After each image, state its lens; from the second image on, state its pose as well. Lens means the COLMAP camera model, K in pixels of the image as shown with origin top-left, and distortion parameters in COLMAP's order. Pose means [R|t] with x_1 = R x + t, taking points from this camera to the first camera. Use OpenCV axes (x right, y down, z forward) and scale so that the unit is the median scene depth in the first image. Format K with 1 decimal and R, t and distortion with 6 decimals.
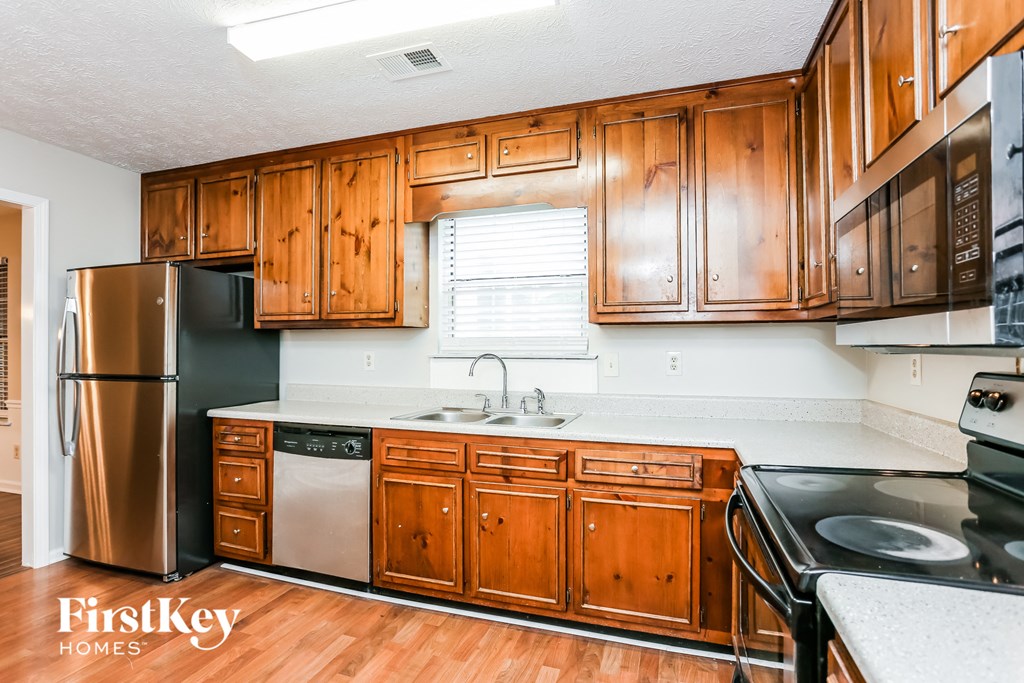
lens RADIAL K [[514.9, 0, 505.7], [0, 514.9, 342.8], [0, 0, 1]] dist [-0.057906, 0.024087]
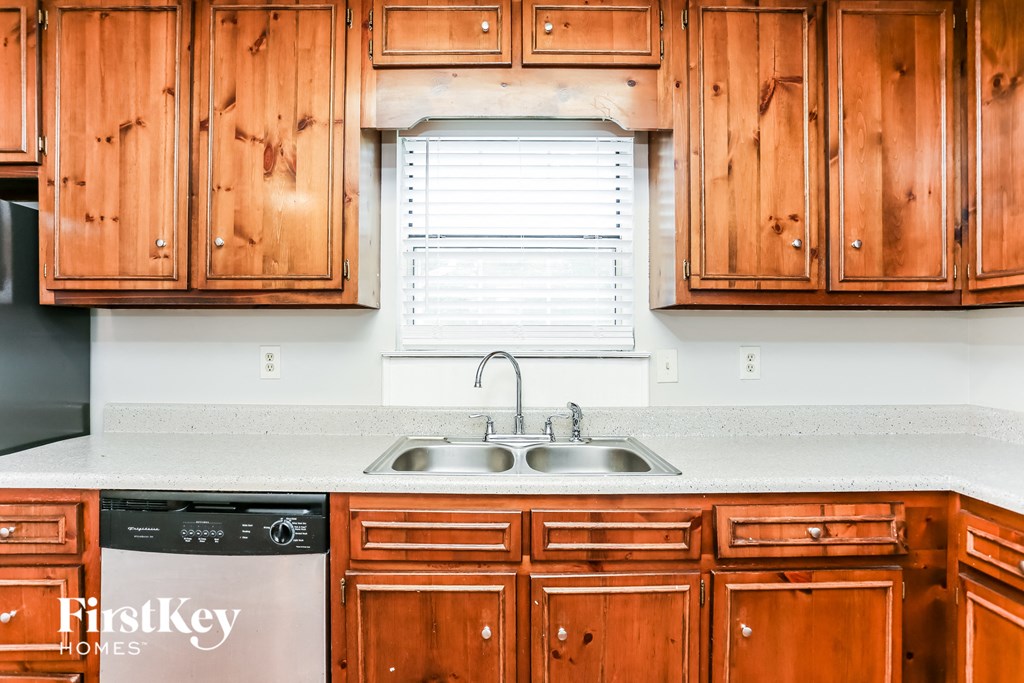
lens RADIAL K [[514.9, 0, 505.7], [0, 514.9, 342.8], [0, 0, 1]] dist [-0.057906, 0.024087]
pose [[0.945121, 0.000642, 0.326719, -0.241223], [-0.005468, 0.999889, 0.013851, 0.002751], [-0.326674, -0.014878, 0.945020, 0.411312]]
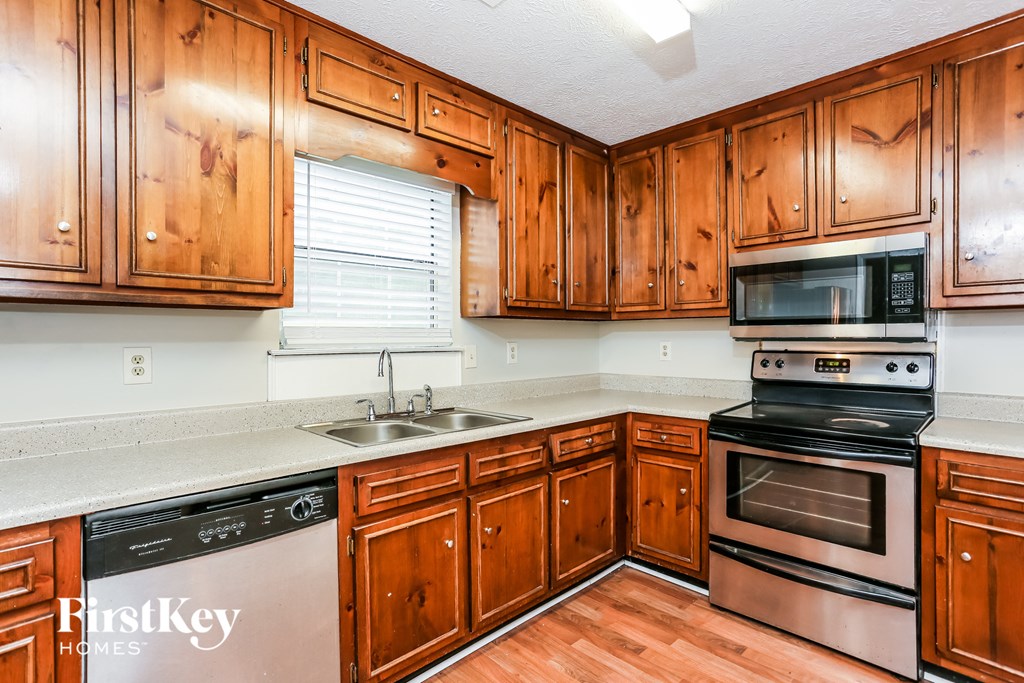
lens RADIAL K [[490.4, 0, 494.3], [0, 490.4, 342.2], [0, 0, 1]] dist [-0.022662, 0.000852]
pose [[0.476810, -0.009032, 0.878960, -0.651734], [-0.004659, 0.999907, 0.012802, 0.002085], [-0.878994, -0.010199, 0.476724, 0.499575]]
